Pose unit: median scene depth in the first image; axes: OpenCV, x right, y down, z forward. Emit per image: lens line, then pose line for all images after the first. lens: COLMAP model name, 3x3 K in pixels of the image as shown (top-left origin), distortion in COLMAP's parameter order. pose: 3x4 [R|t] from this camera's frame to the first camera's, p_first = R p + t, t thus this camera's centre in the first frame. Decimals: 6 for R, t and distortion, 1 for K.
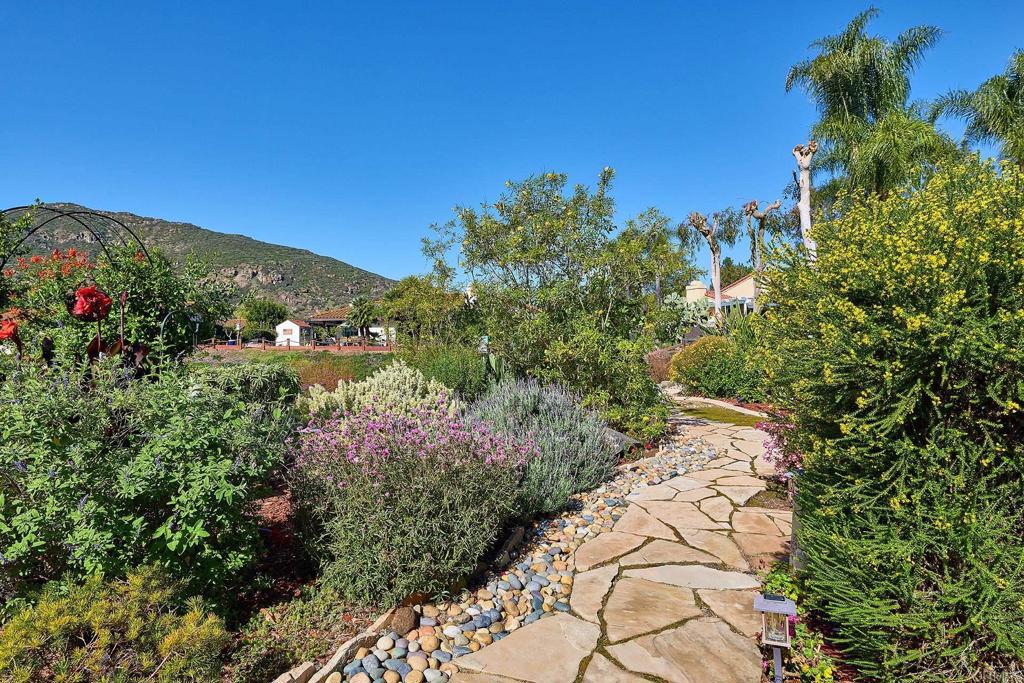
lens RADIAL K [[592.8, 0, 512.0], [0, 592.8, 341.5], [0, 0, 1]] dist [-0.005073, 0.001605]
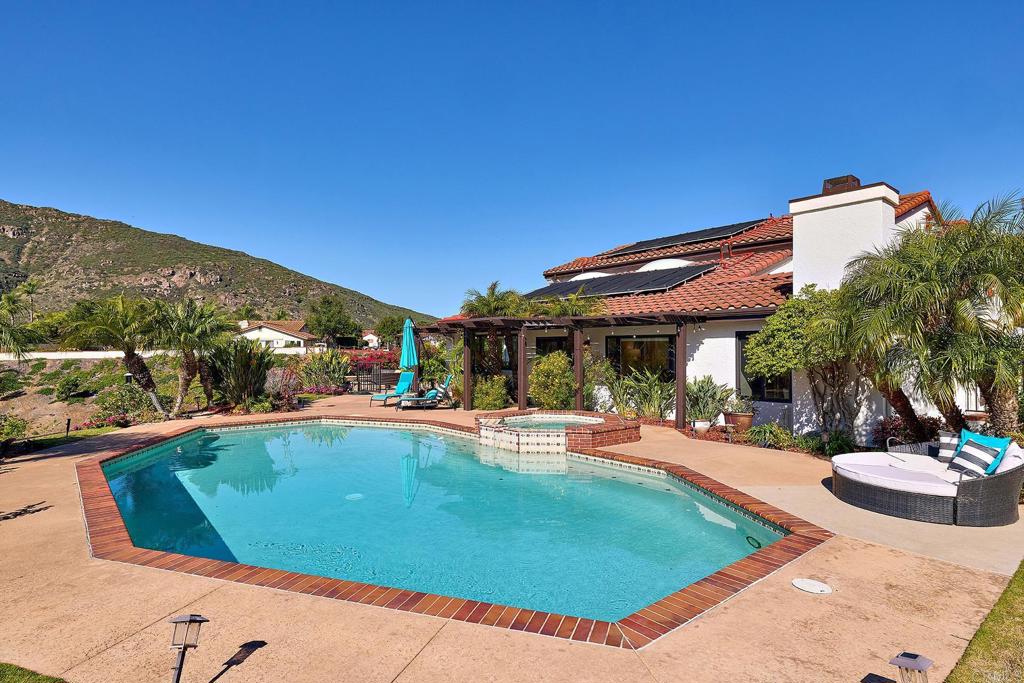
lens RADIAL K [[562.1, 0, 512.0], [0, 562.1, 341.5], [0, 0, 1]] dist [0.001859, -0.000021]
pose [[0.990278, 0.011214, 0.138653, -0.503443], [-0.011050, 0.999937, -0.001958, -0.037811], [-0.138666, 0.000407, 0.990339, -1.366468]]
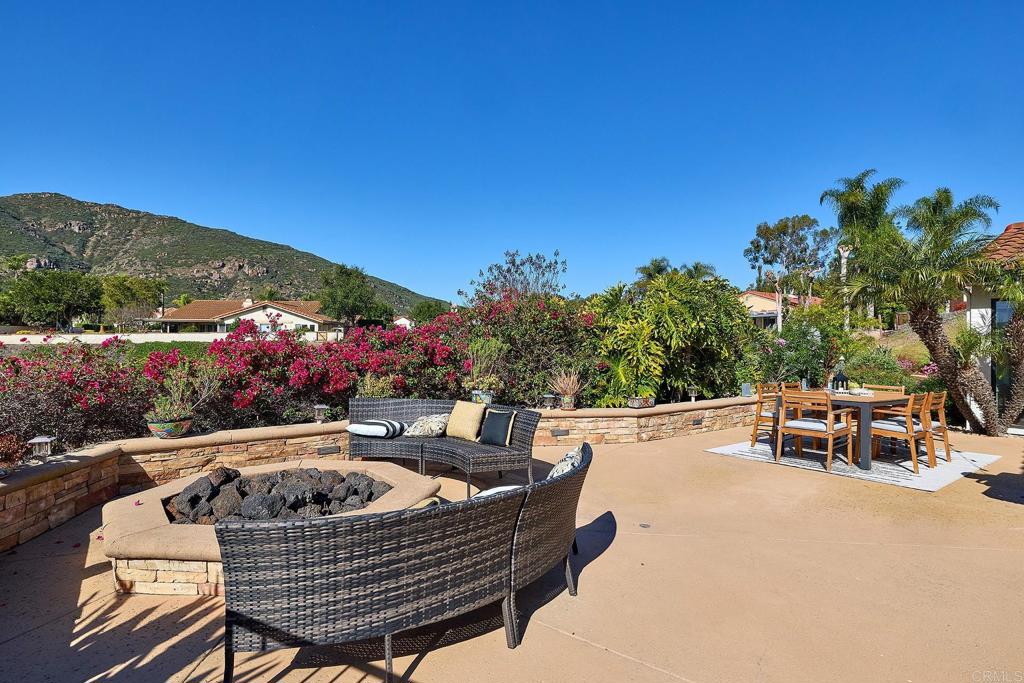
lens RADIAL K [[529.9, 0, 512.0], [0, 529.9, 341.5], [0, 0, 1]] dist [0.001369, 0.000369]
pose [[0.996080, 0.017008, 0.086803, -0.570377], [-0.018433, 0.999708, 0.015637, -0.012258], [-0.086512, -0.017176, 0.996103, -0.506786]]
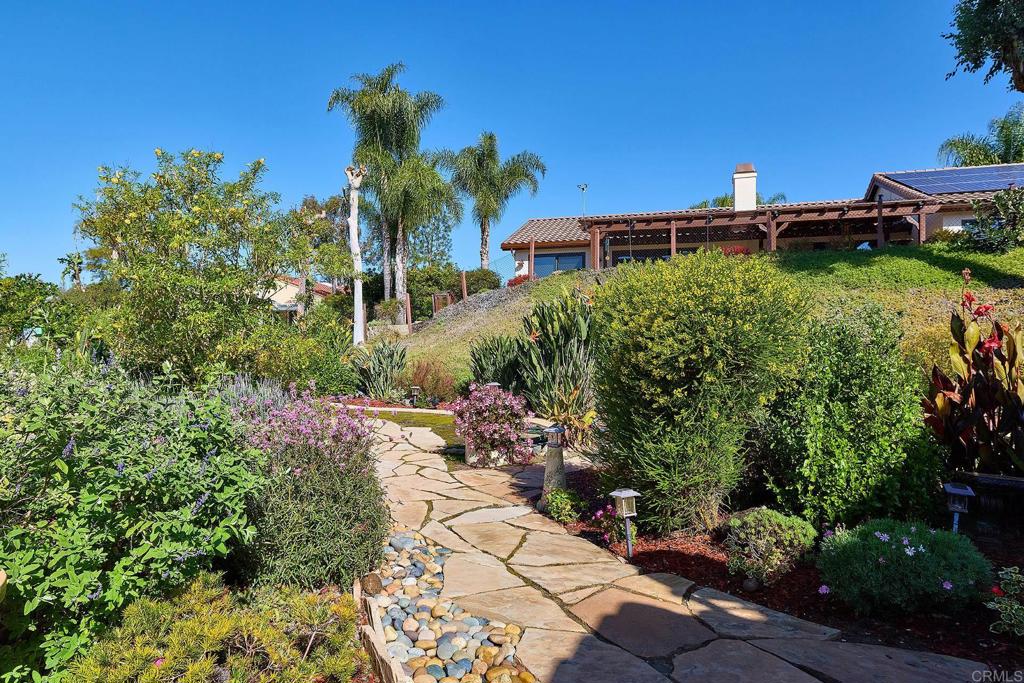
lens RADIAL K [[603.0, 0, 512.0], [0, 603.0, 341.5], [0, 0, 1]] dist [-0.001007, -0.000462]
pose [[0.690289, 0.019500, 0.723271, -0.085403], [-0.015395, 0.999806, -0.012263, 0.003329], [-0.723370, -0.002670, 0.690455, 0.004787]]
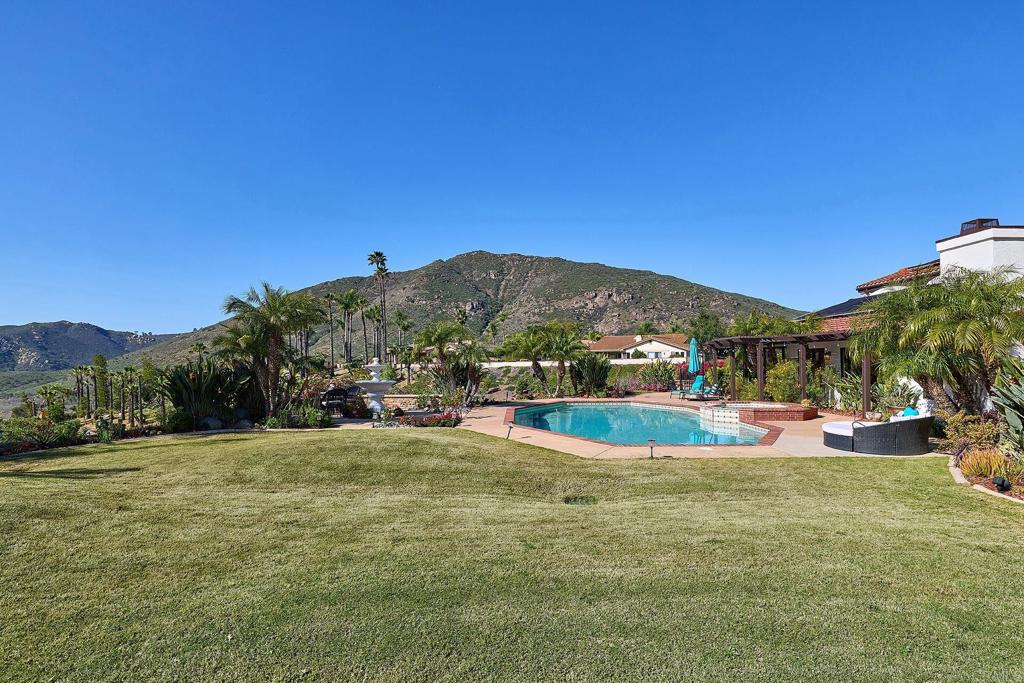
lens RADIAL K [[554.8, 0, 512.0], [0, 554.8, 341.5], [0, 0, 1]] dist [0.016022, -0.015121]
pose [[0.848886, -0.012883, -0.528420, -0.305617], [0.004358, 0.999840, -0.017377, -0.043269], [0.528559, 0.012448, 0.848806, -1.642901]]
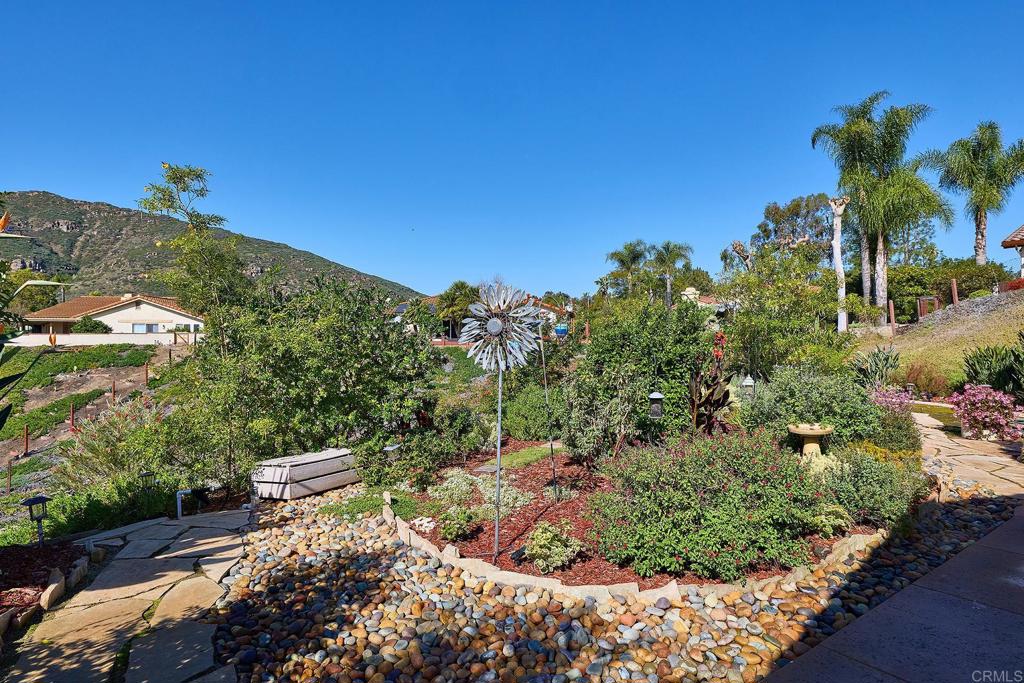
lens RADIAL K [[554.8, 0, 512.0], [0, 554.8, 341.5], [0, 0, 1]] dist [0.016022, -0.015121]
pose [[0.997931, 0.011946, 0.063177, -0.244085], [-0.012770, 0.999838, 0.012651, -0.011639], [-0.063016, -0.013431, 0.997922, -0.163394]]
